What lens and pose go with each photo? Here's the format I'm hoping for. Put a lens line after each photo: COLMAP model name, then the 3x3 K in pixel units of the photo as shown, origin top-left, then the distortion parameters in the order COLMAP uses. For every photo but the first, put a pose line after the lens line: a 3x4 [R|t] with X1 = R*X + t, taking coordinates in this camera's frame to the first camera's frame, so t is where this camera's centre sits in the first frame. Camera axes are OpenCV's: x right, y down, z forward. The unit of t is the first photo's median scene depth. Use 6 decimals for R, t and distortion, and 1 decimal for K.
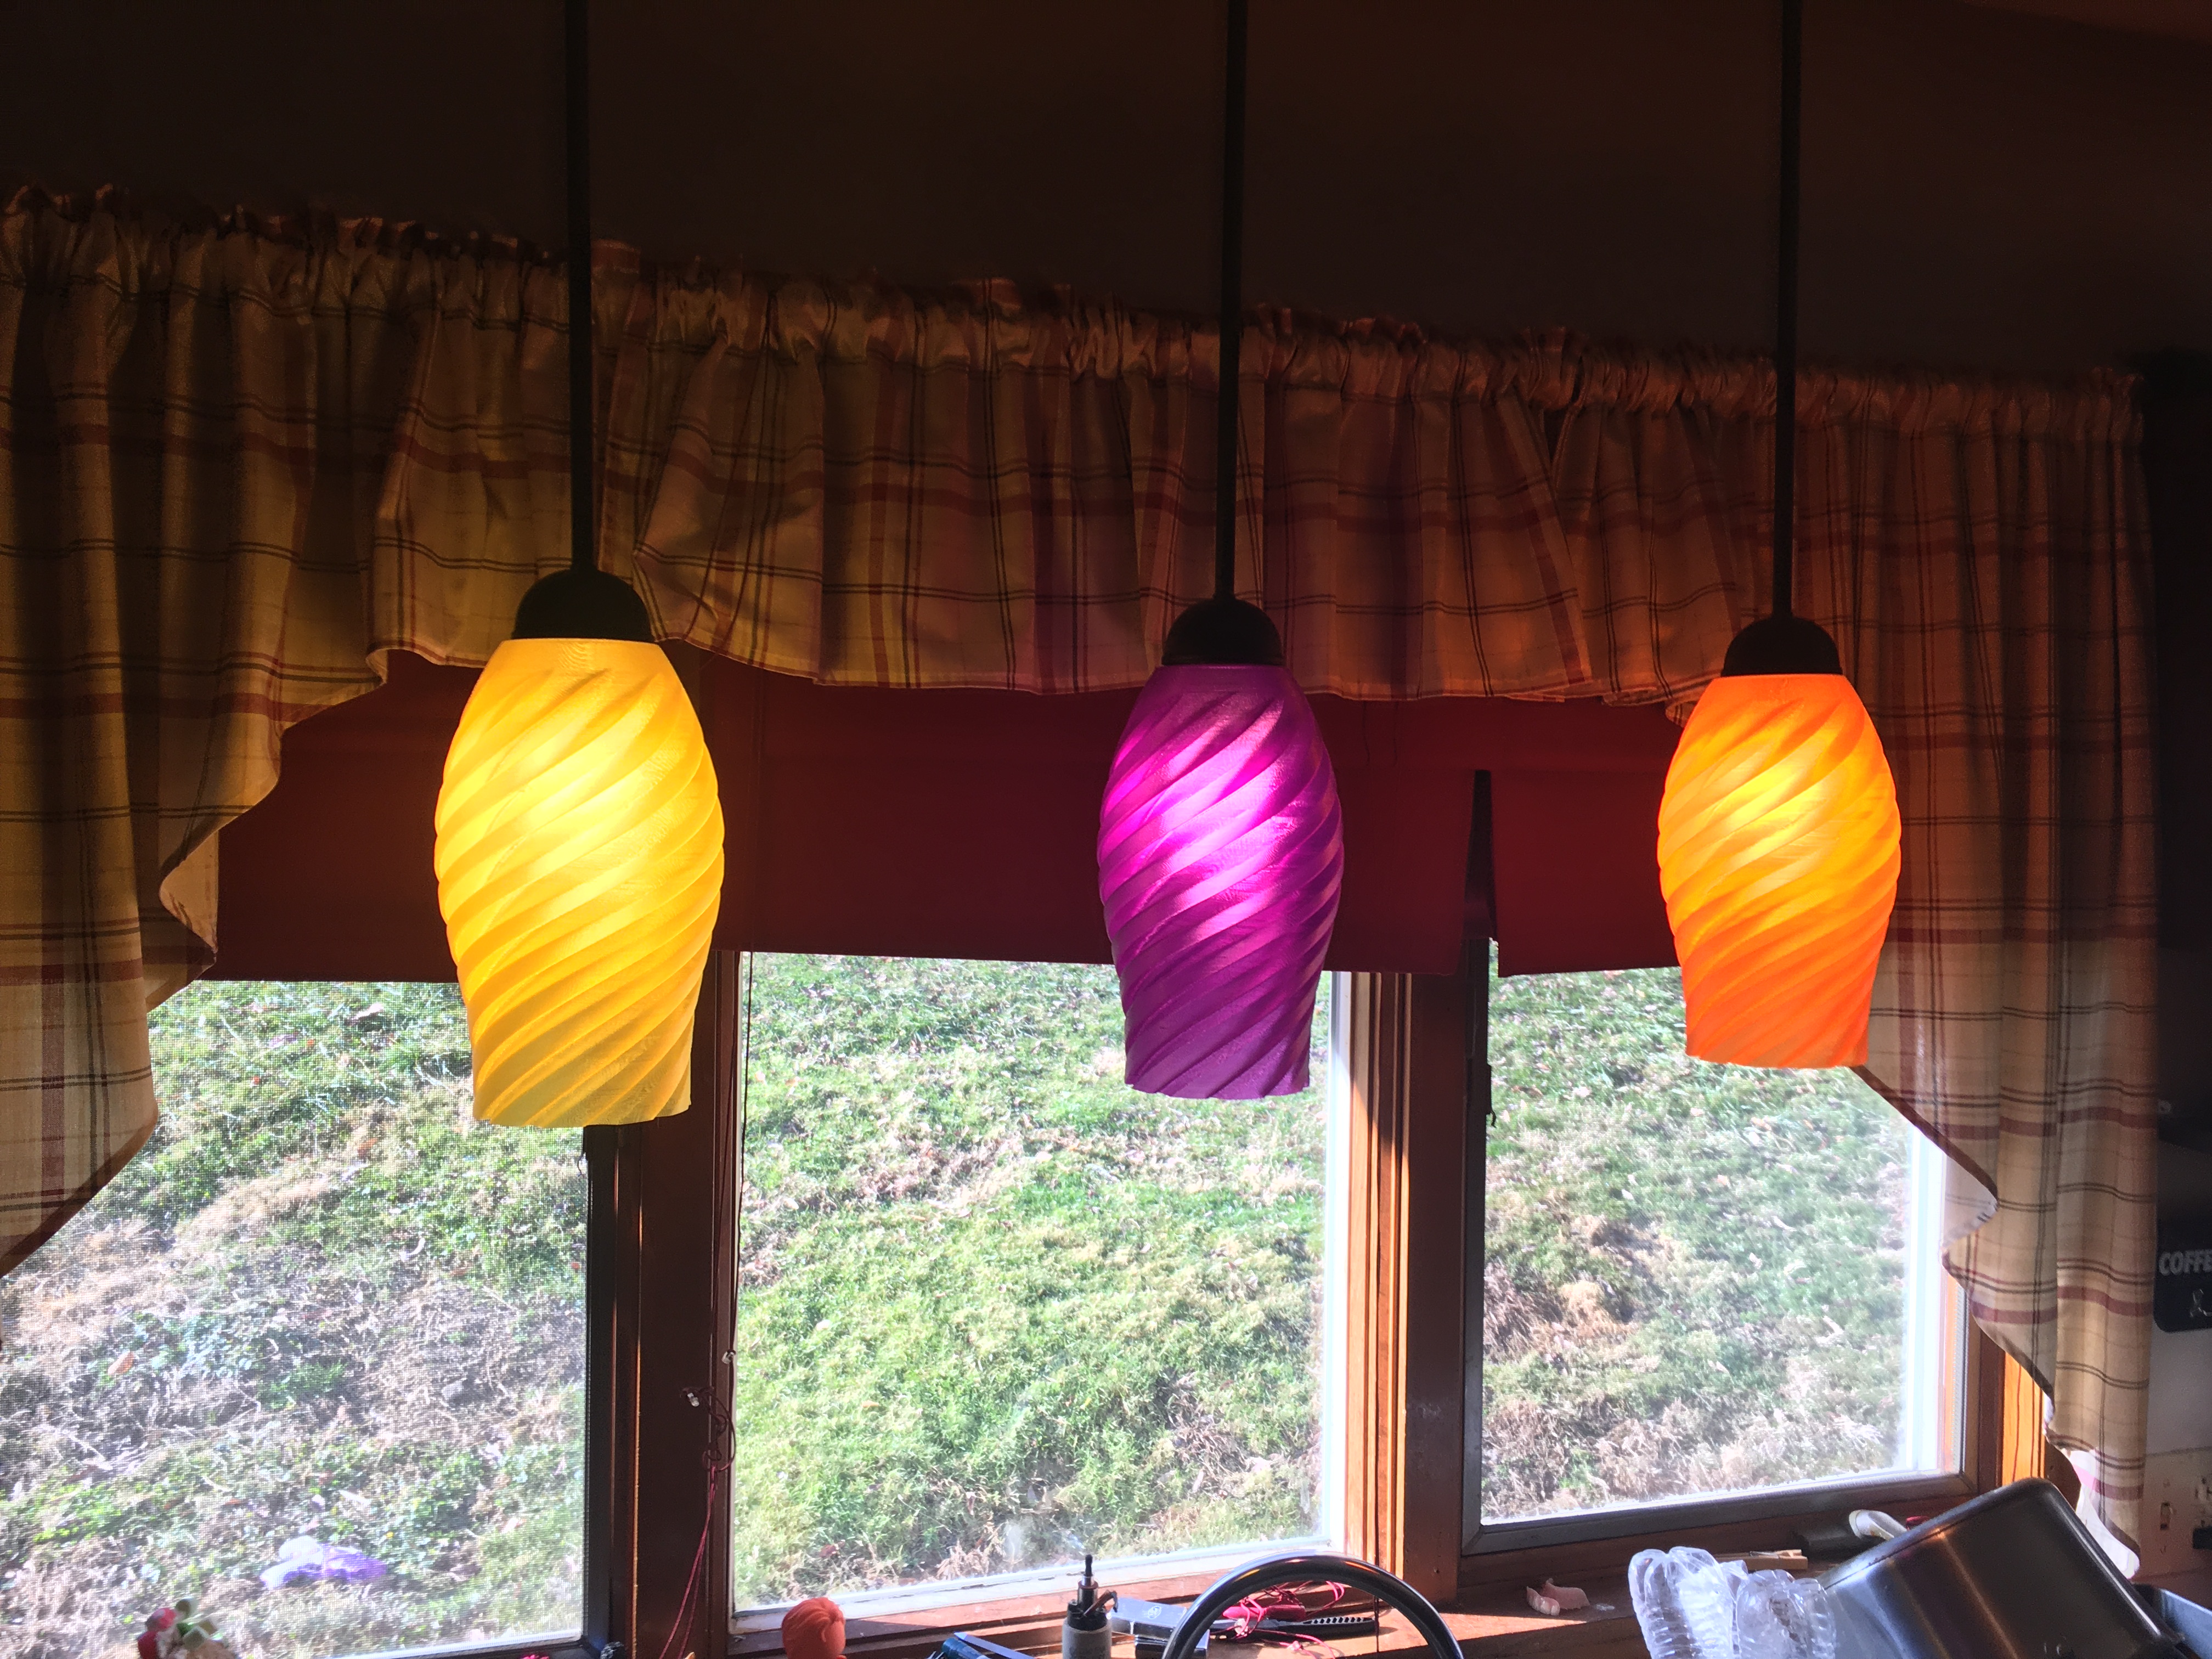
lens RADIAL K [[1886.4, 0, 1084.1], [0, 1886.4, 831.0], [0, 0, 1]] dist [0.091940, -0.136269]
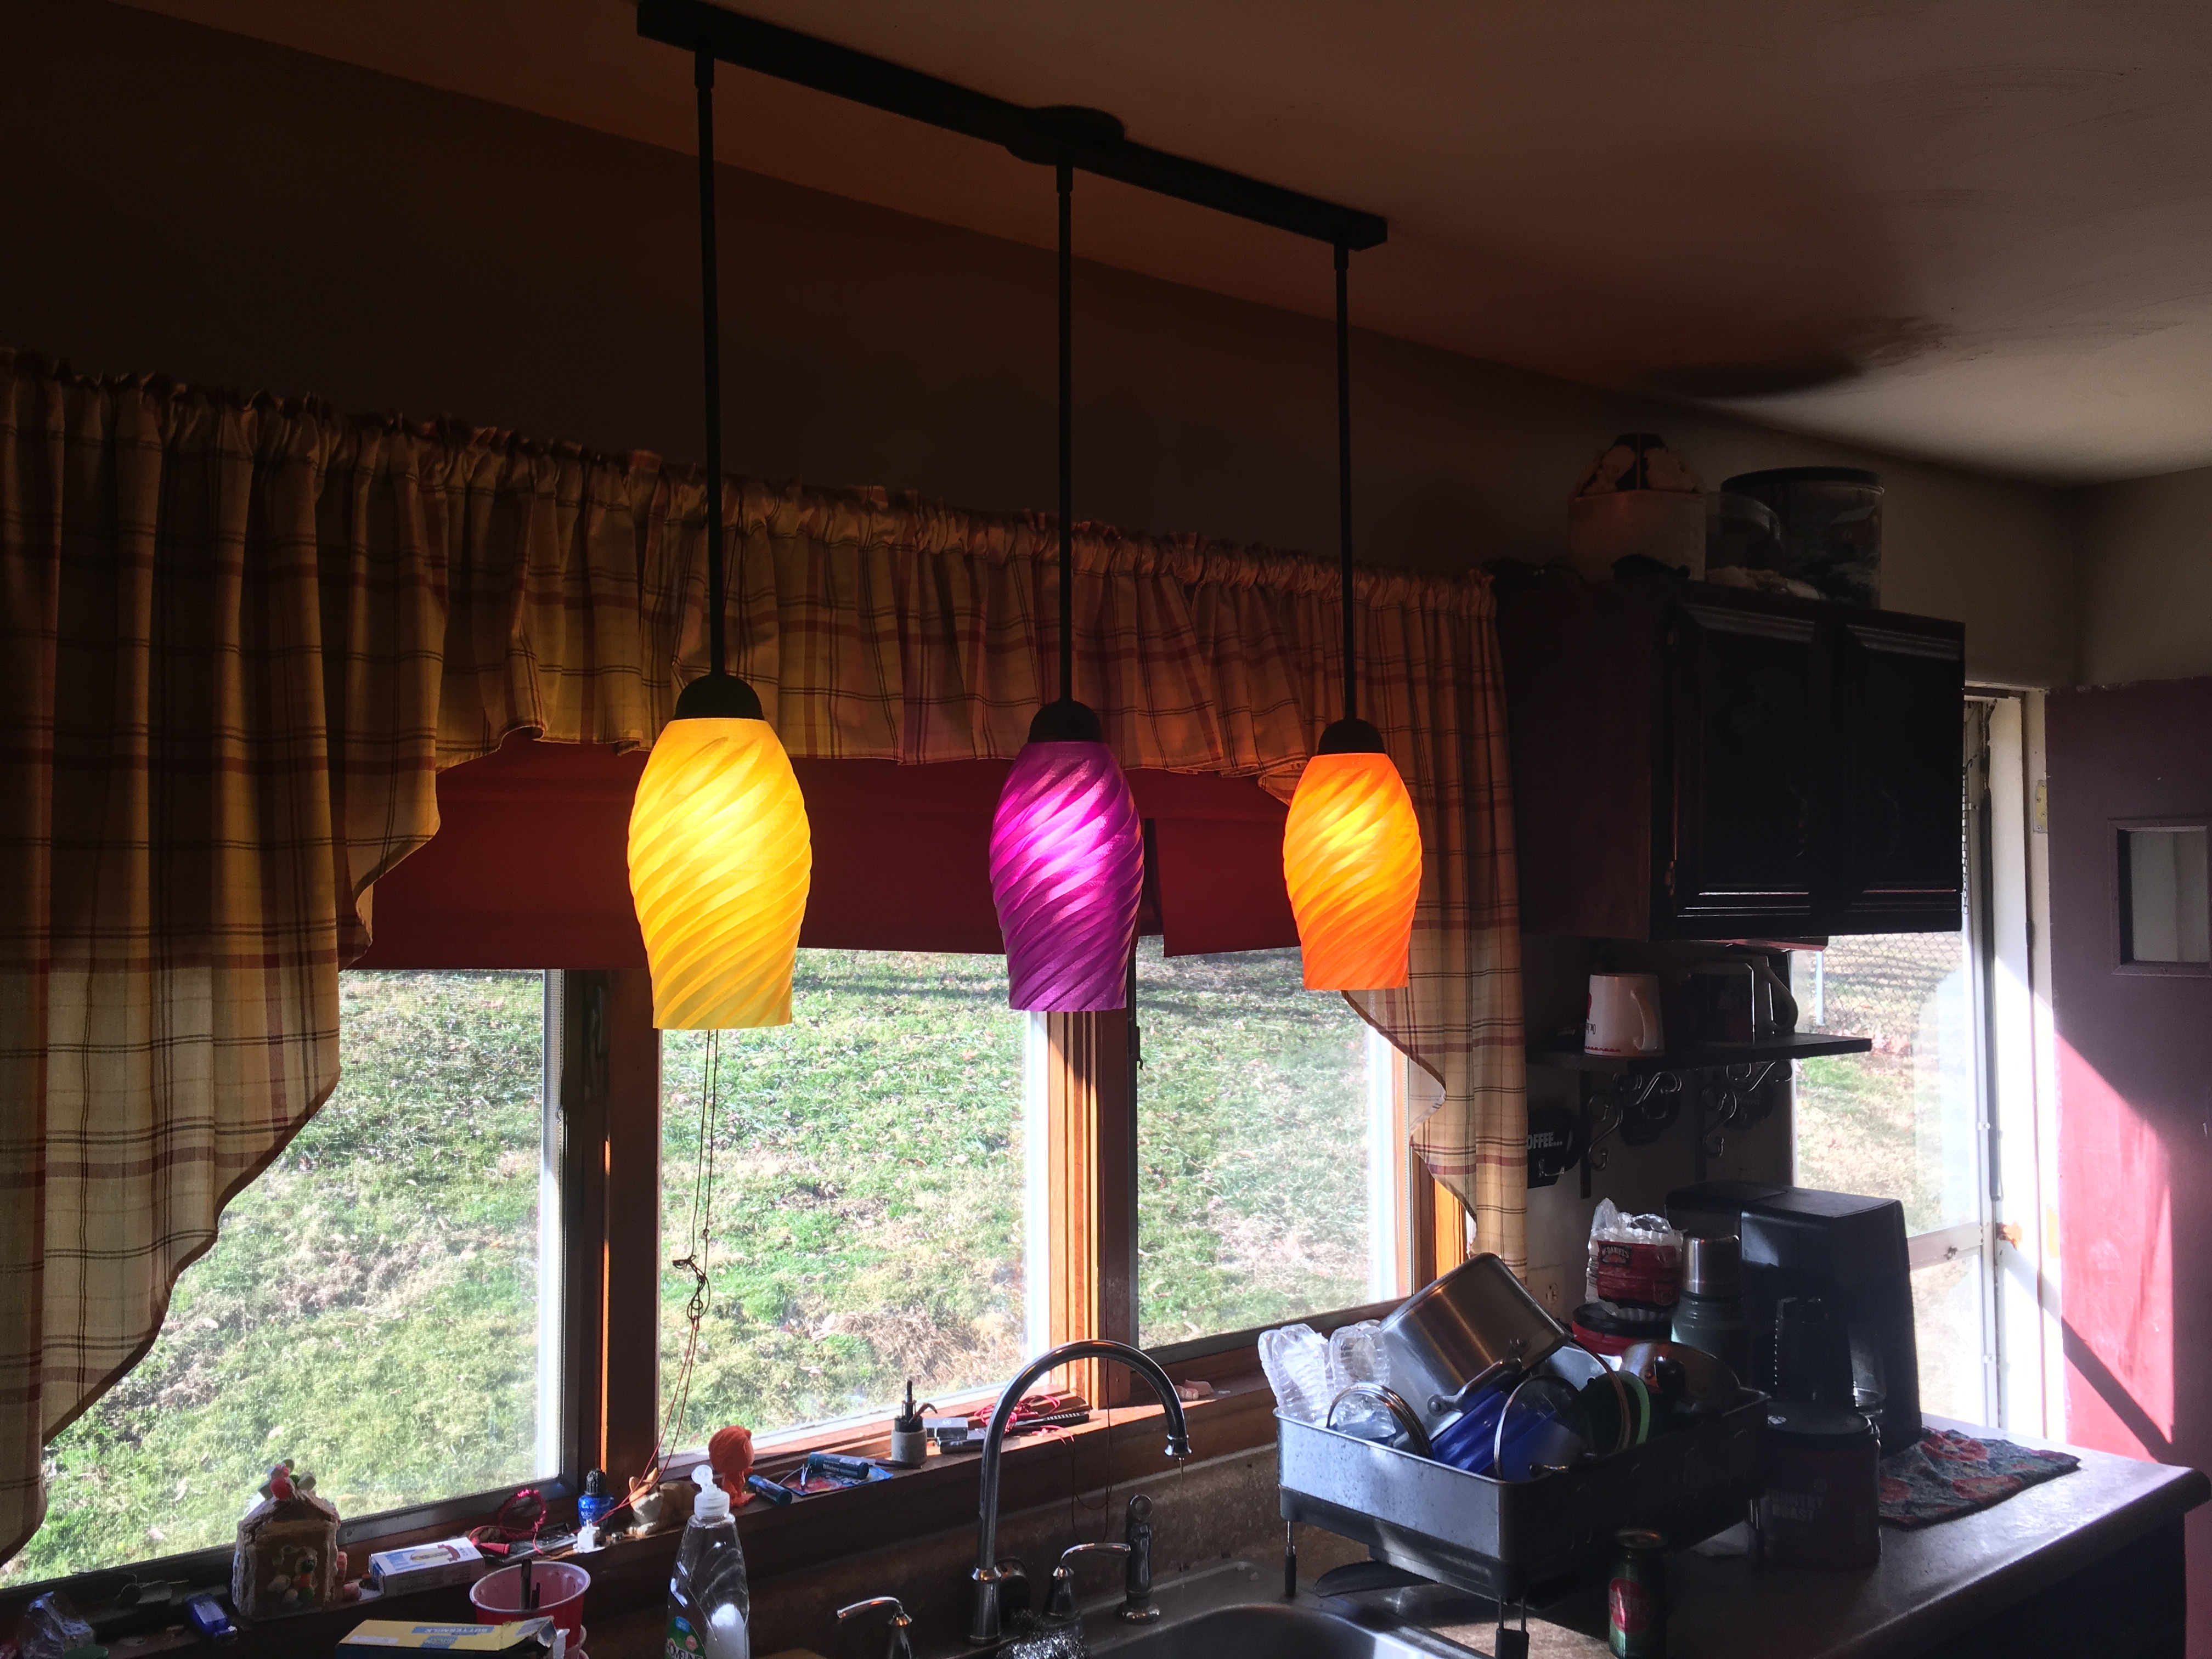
lens RADIAL K [[1893.6, 0, 1090.0], [0, 1893.6, 829.7], [0, 0, 1]] dist [0.090189, -0.145368]
pose [[0.930839, -0.008503, 0.365330, -0.402324], [0.031200, 0.997928, -0.056269, 0.062263], [-0.364095, 0.063775, 0.929176, -0.396861]]
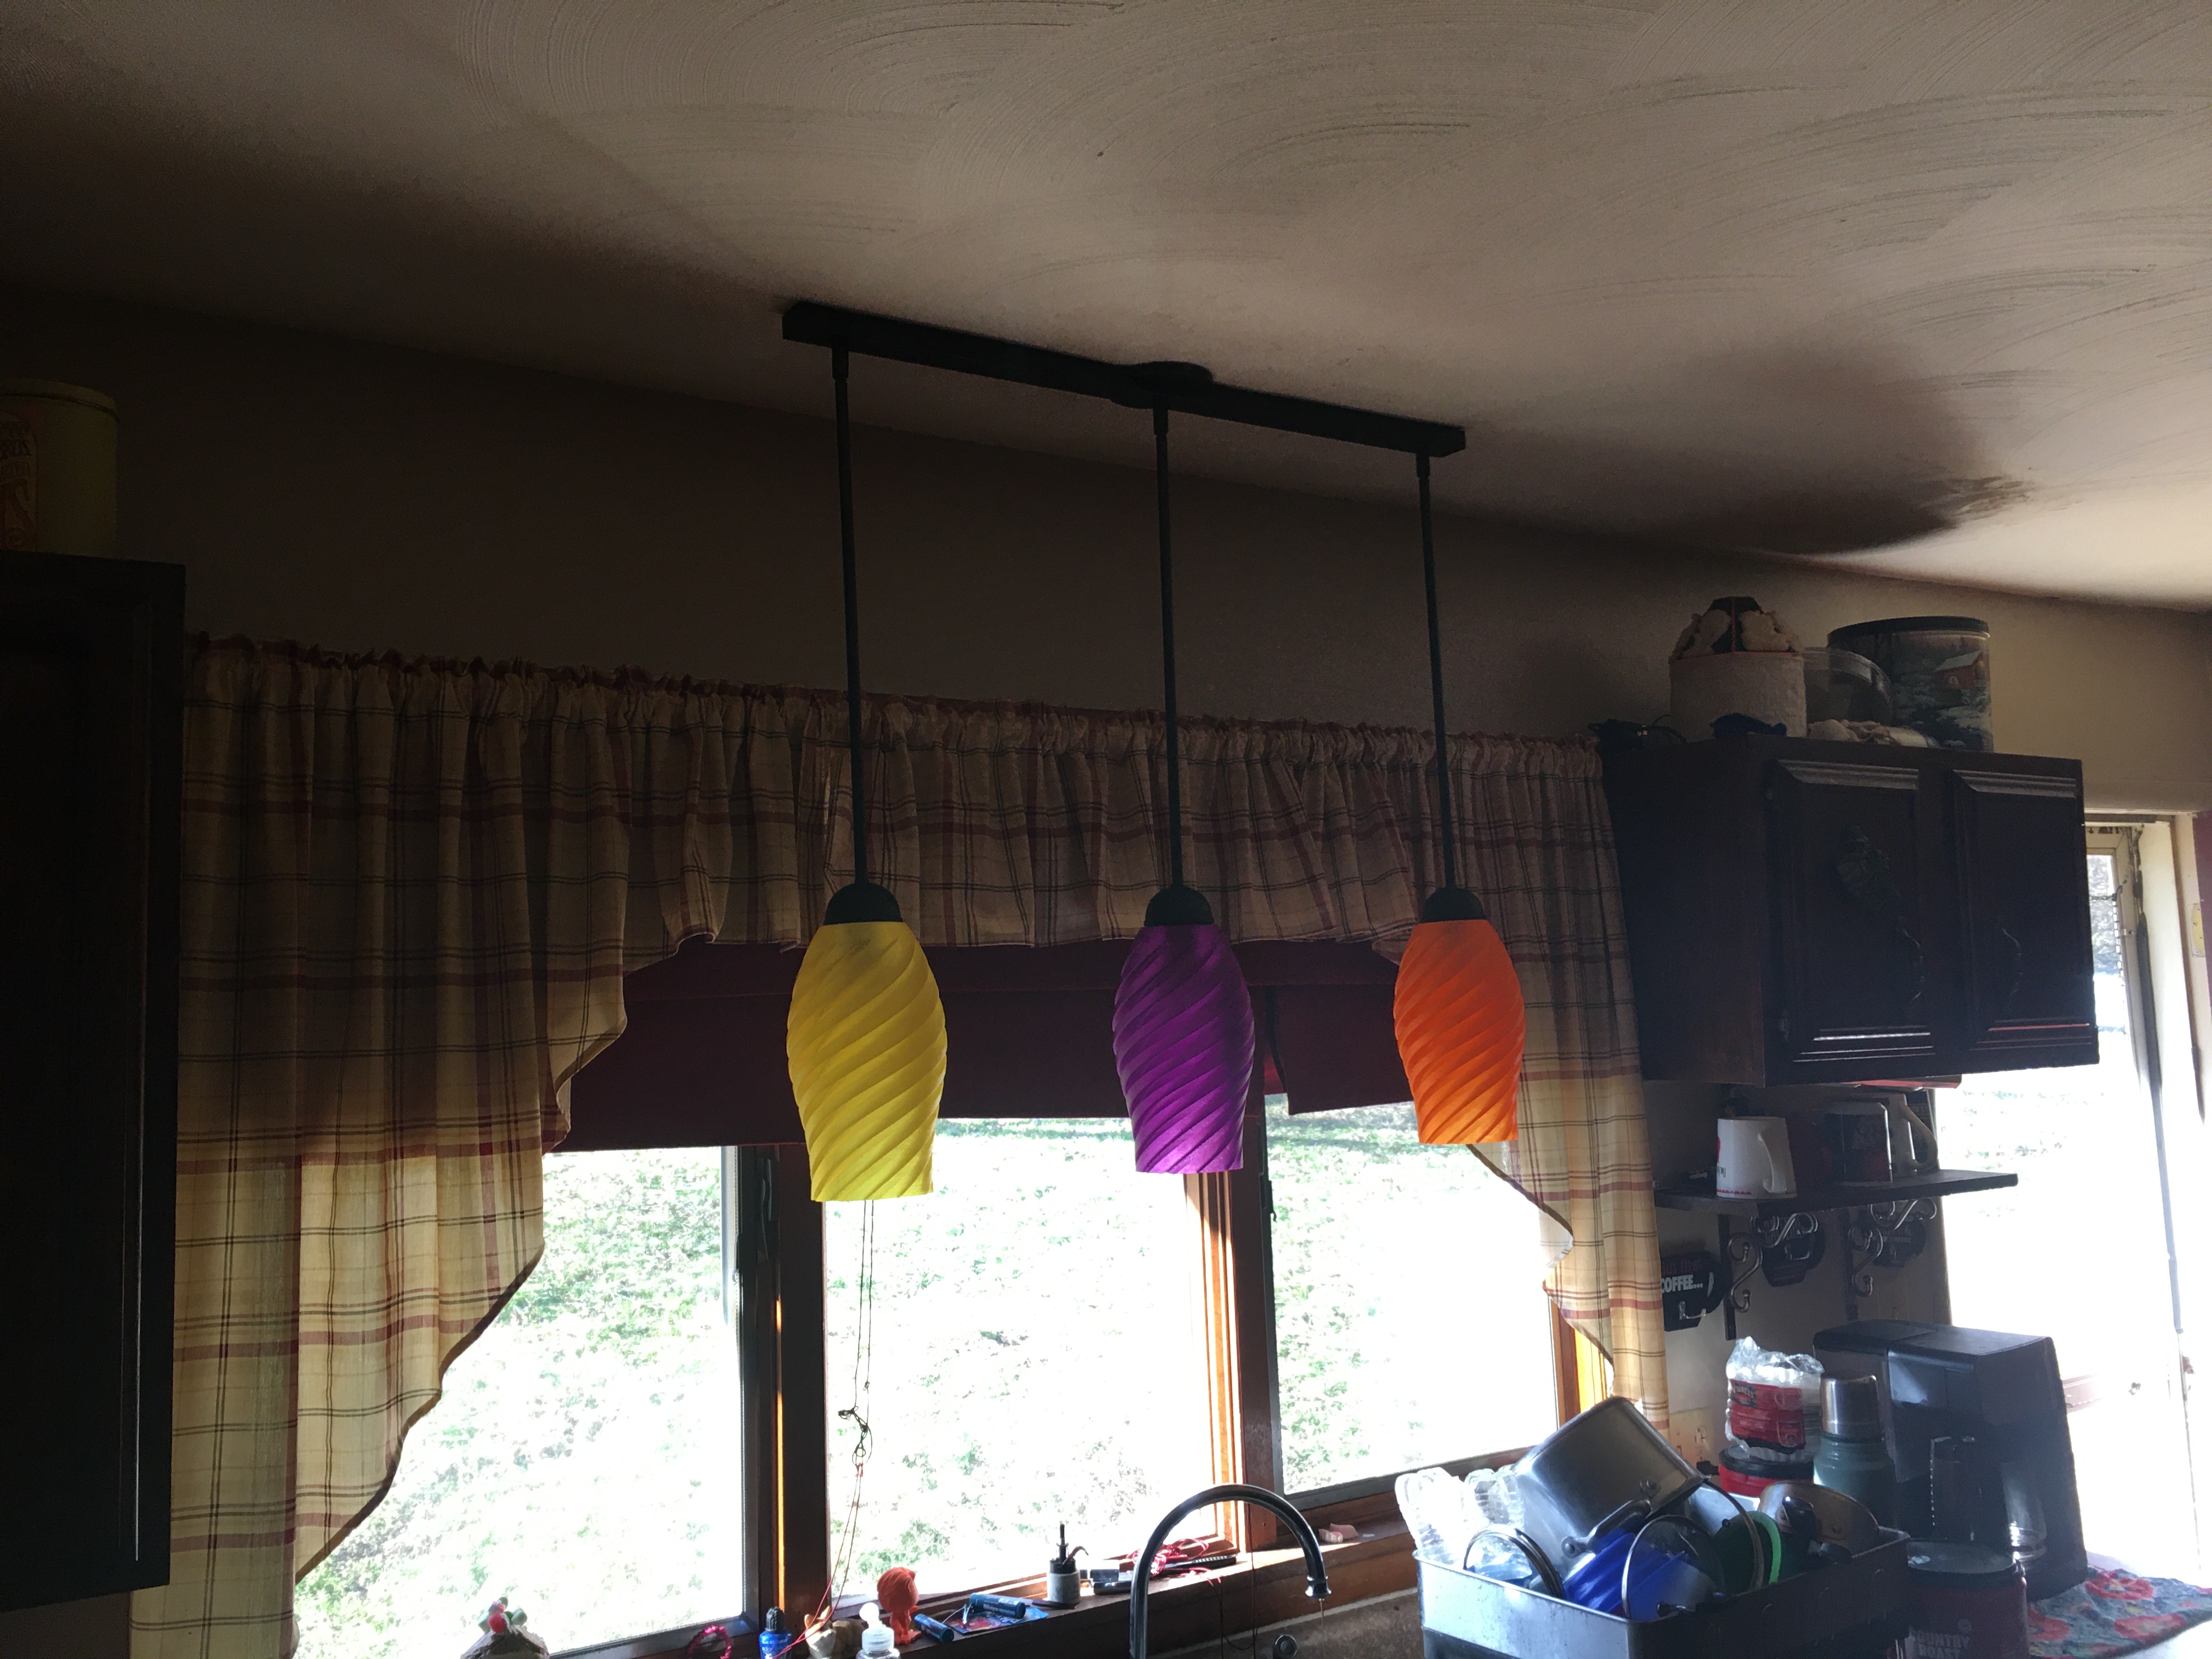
lens RADIAL K [[1886.4, 0, 1084.1], [0, 1886.4, 831.0], [0, 0, 1]] dist [0.091940, -0.136269]
pose [[0.961319, -0.020815, 0.274651, -0.399783], [0.059011, 0.989551, -0.131551, 0.041983], [-0.269043, 0.142670, 0.952502, -0.532268]]
